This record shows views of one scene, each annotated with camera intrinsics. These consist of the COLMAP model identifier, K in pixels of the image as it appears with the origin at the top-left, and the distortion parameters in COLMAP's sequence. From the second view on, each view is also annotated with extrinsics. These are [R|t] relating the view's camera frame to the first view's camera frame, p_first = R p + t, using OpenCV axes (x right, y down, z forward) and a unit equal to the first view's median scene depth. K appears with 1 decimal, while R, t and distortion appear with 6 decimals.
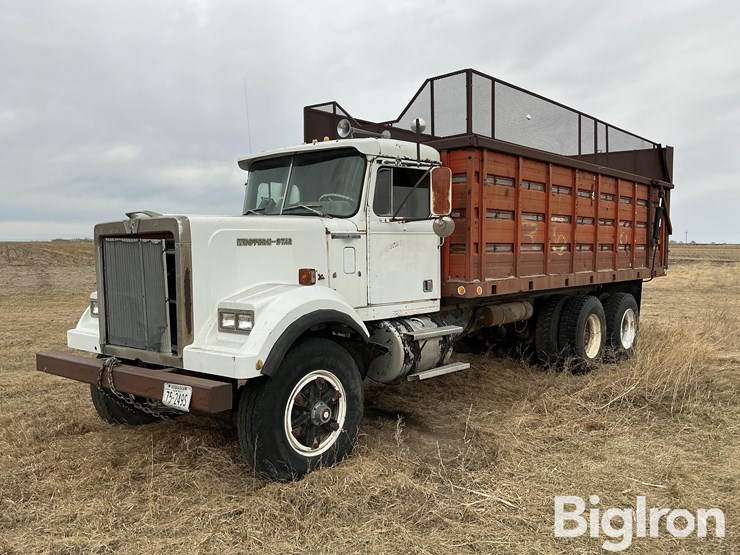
lens RADIAL K [[612.3, 0, 371.5], [0, 612.3, 283.6], [0, 0, 1]] dist [0.152573, -0.316806]
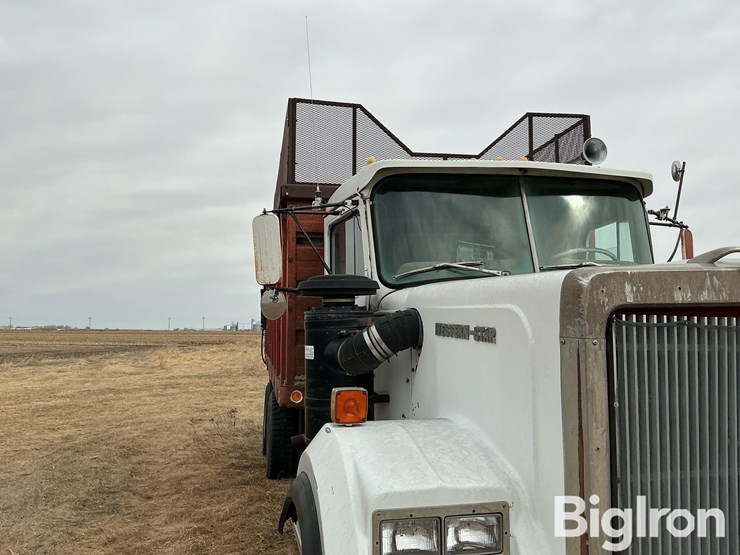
lens RADIAL K [[613.1, 0, 365.3], [0, 613.1, 282.2], [0, 0, 1]] dist [0.153737, -0.332132]
pose [[0.620642, 0.061621, 0.781669, -0.725406], [0.046862, 0.992210, -0.115427, -0.053971], [-0.782693, 0.108269, 0.612919, 0.839531]]
